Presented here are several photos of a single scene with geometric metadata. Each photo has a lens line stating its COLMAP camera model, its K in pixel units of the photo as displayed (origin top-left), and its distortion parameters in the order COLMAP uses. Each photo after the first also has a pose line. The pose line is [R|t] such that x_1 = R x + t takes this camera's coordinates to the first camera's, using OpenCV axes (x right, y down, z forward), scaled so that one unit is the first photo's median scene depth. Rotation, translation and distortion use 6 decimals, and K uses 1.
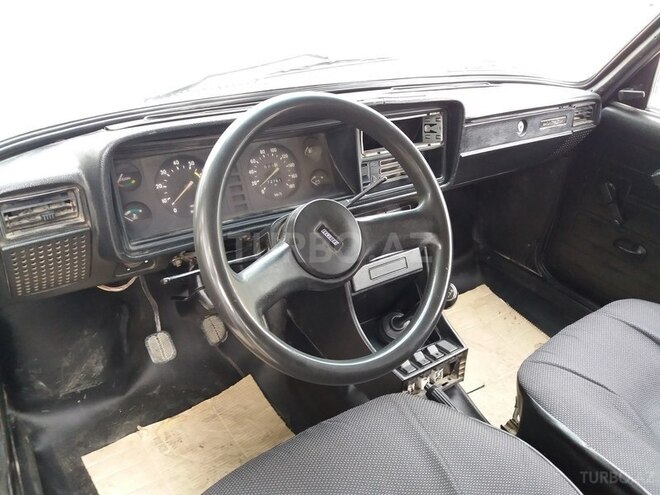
lens RADIAL K [[524.6, 0, 330.0], [0, 524.6, 247.5], [0, 0, 1]] dist [0.065831, -0.102550]
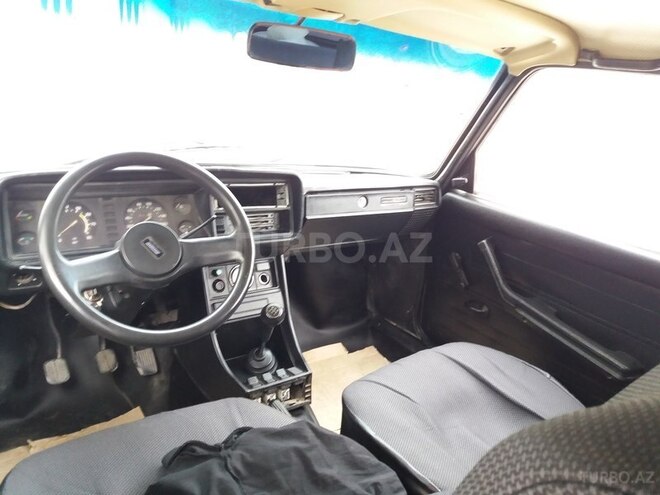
lens RADIAL K [[524.6, 0, 330.0], [0, 524.6, 247.5], [0, 0, 1]] dist [0.065831, -0.102550]
pose [[0.999838, 0.017385, 0.004696, 0.286951], [-0.015902, 0.974731, -0.222814, 0.175966], [-0.008451, 0.222704, 0.974850, -0.231622]]
